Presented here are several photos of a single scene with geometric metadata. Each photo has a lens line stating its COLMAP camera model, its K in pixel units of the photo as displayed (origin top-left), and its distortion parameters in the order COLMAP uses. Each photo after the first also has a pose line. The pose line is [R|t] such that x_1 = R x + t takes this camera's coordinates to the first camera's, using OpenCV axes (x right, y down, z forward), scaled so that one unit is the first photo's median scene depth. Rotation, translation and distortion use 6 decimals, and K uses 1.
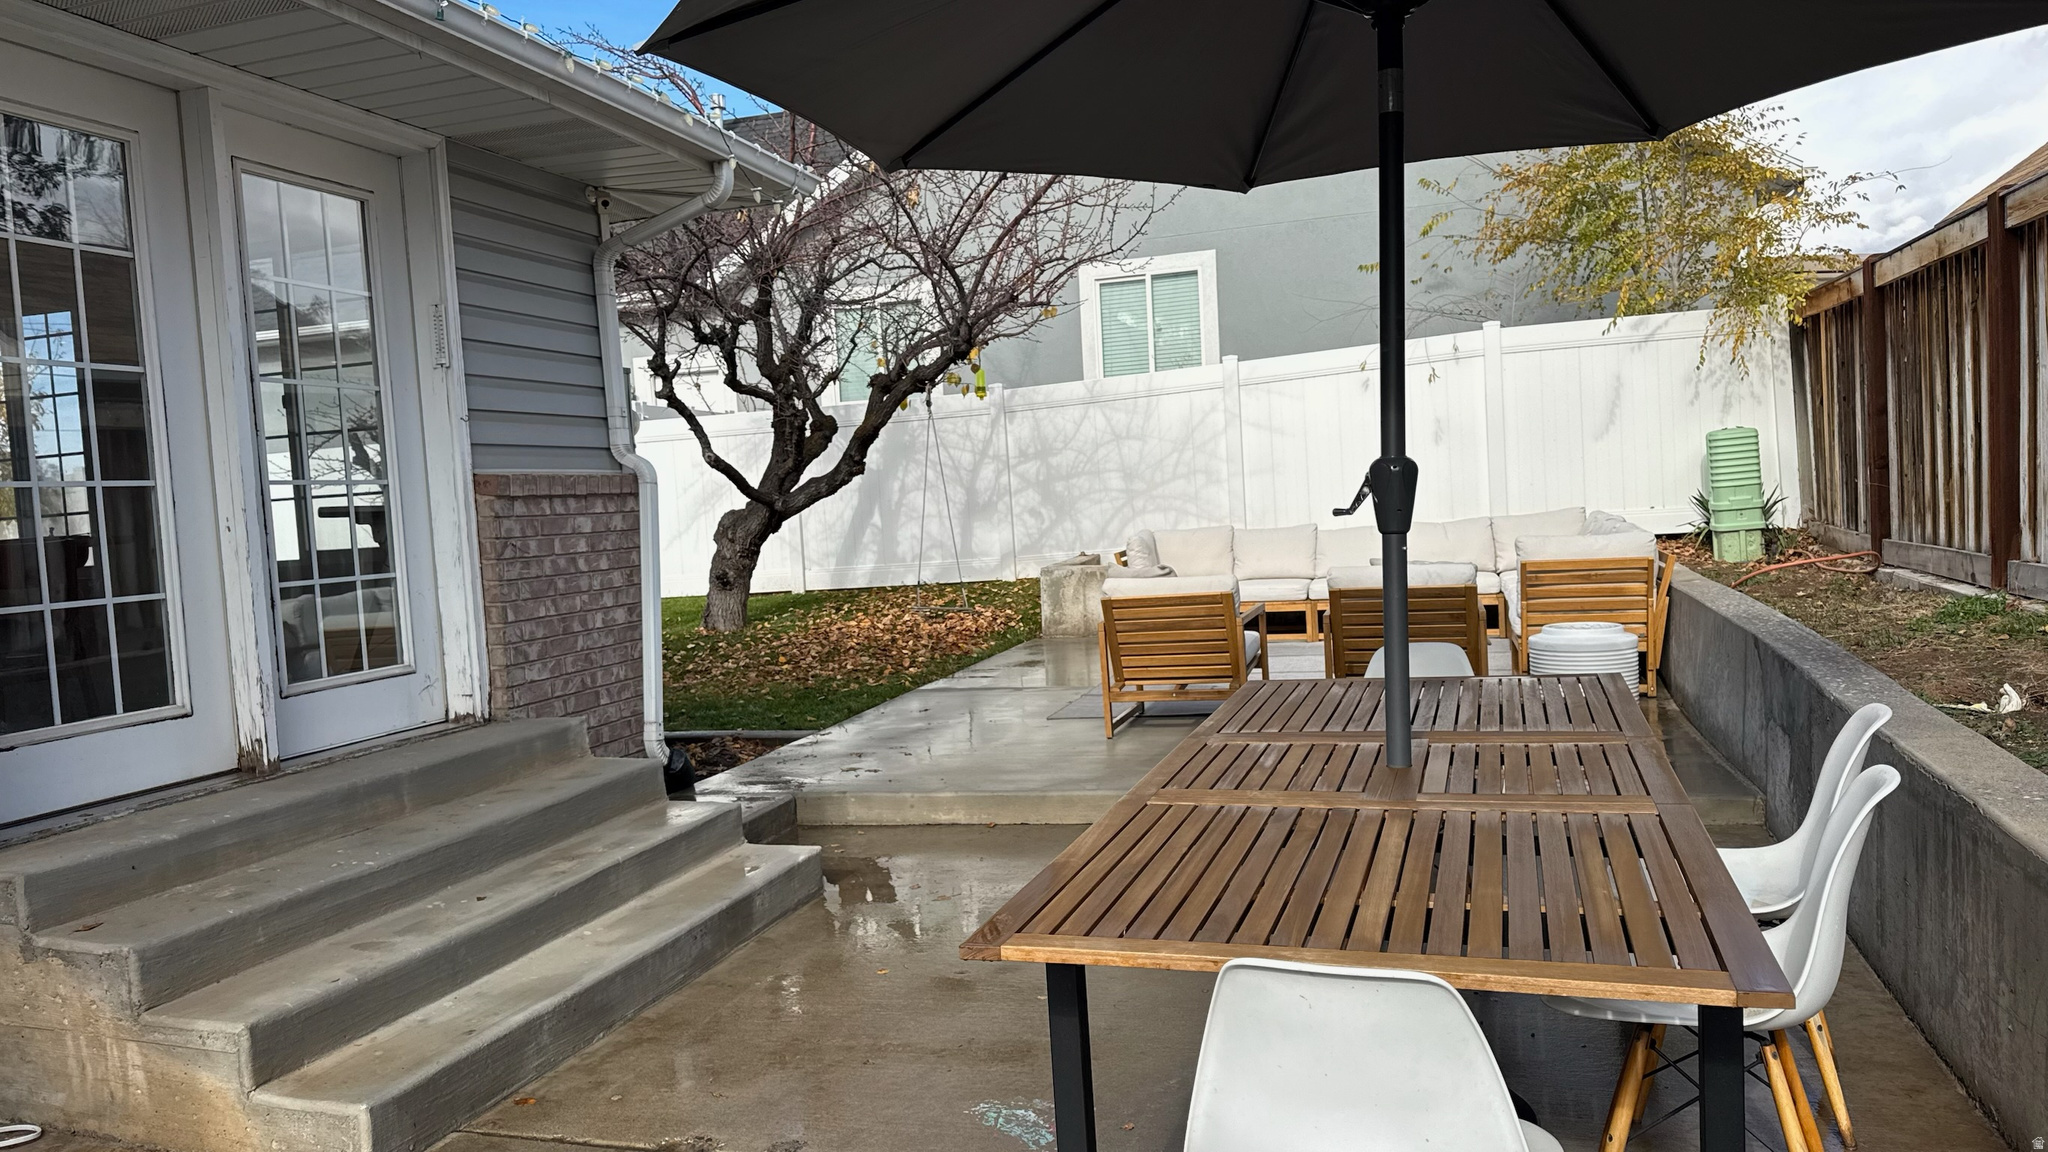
lens RADIAL K [[1417.0, 0, 1024.0], [0, 1417.0, 576.0], [0, 0, 1]] dist [0.066902, -0.072663]
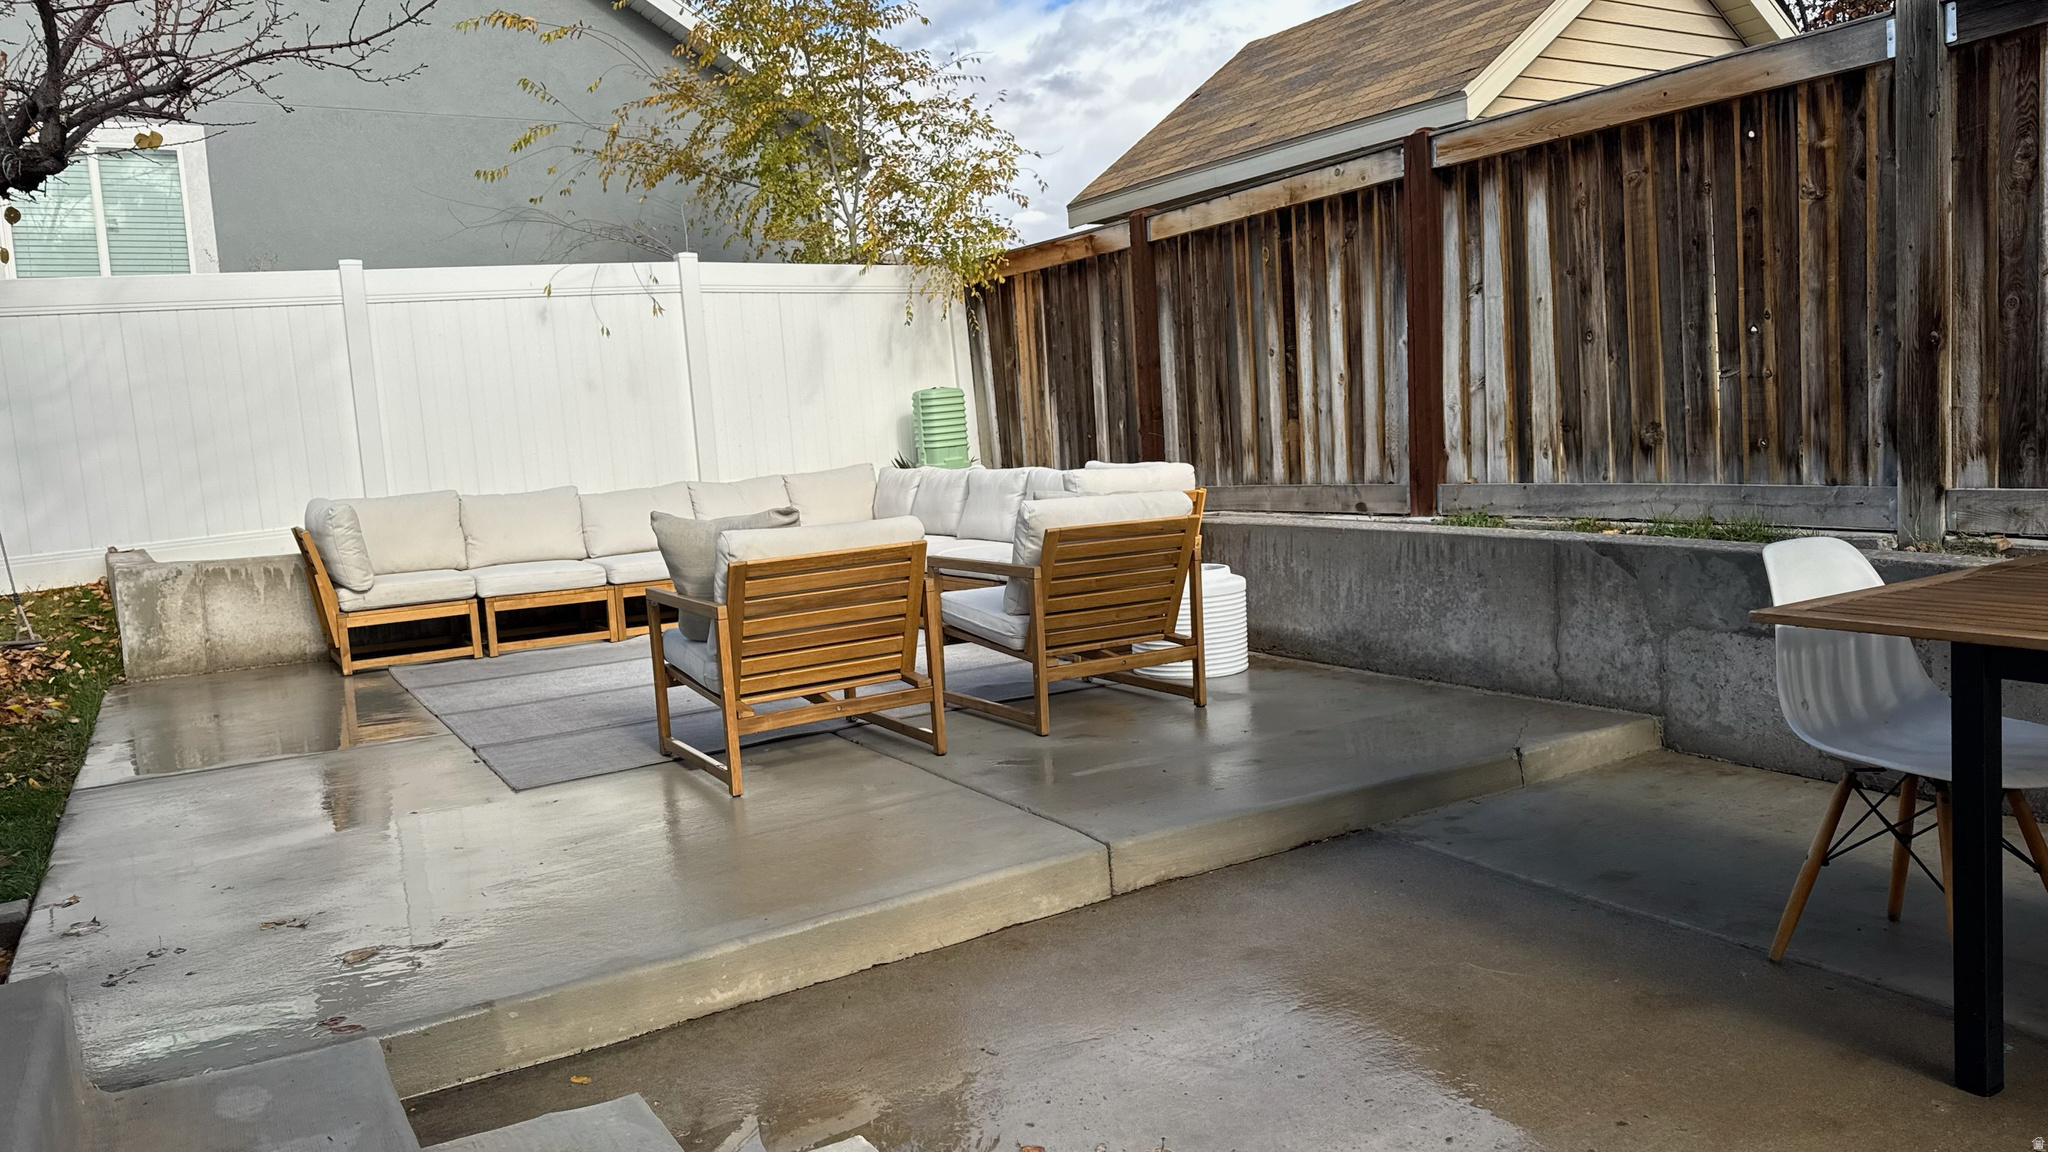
lens RADIAL K [[1417.0, 0, 1024.0], [0, 1417.0, 576.0], [0, 0, 1]] dist [0.066902, -0.072663]
pose [[0.676443, -0.055542, 0.734398, -0.209473], [0.062674, 0.997876, 0.017741, 0.013139], [-0.733824, 0.034027, 0.678487, 0.354730]]
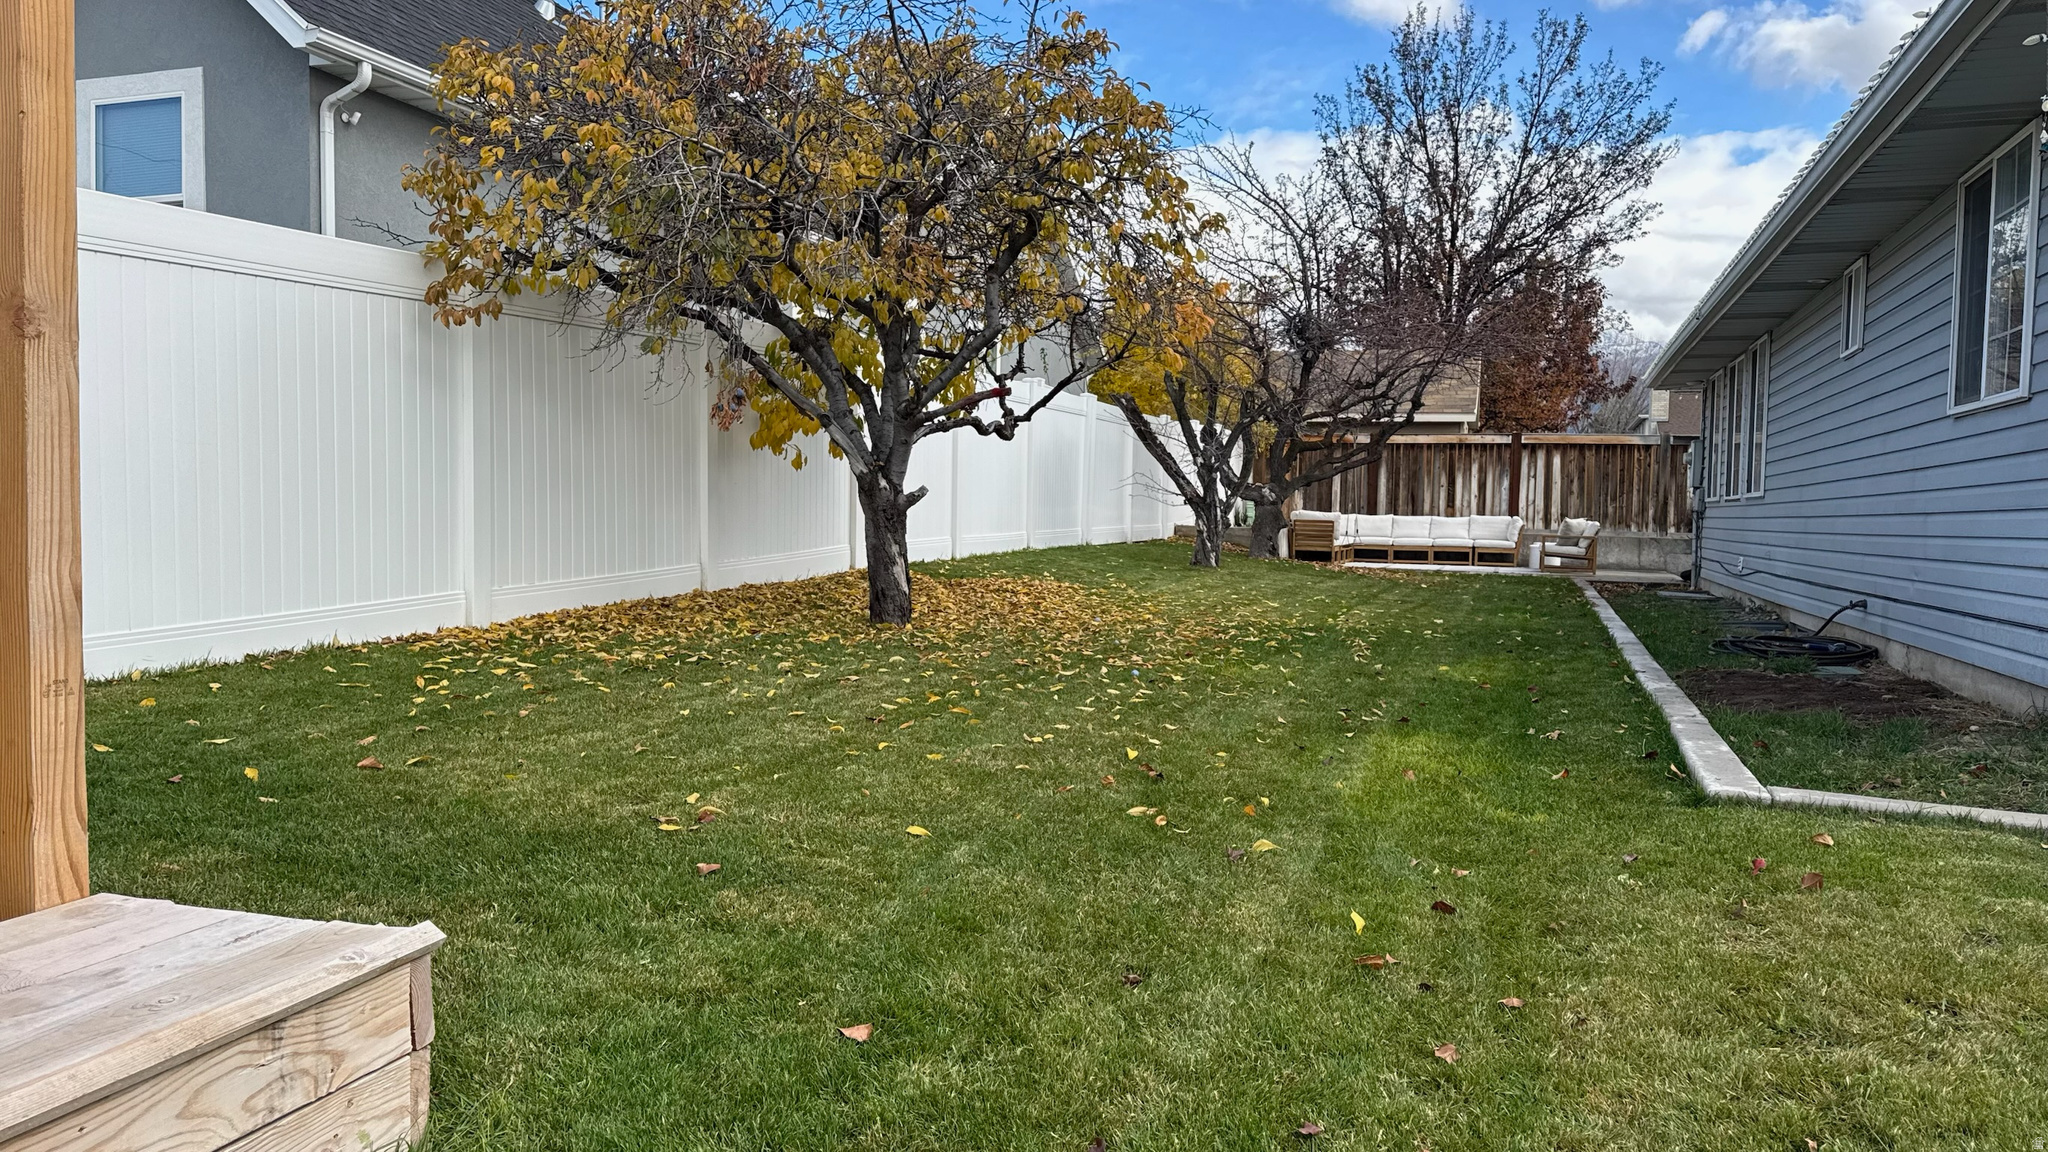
lens RADIAL K [[1360.4, 0, 1024.0], [0, 1360.4, 576.0], [0, 0, 1]] dist [0.077889, -0.059913]
pose [[0.054444, 0.013282, 0.998429, -2.102228], [0.036817, 0.999205, -0.015300, 0.084177], [-0.997838, 0.037592, 0.053911, 1.470324]]
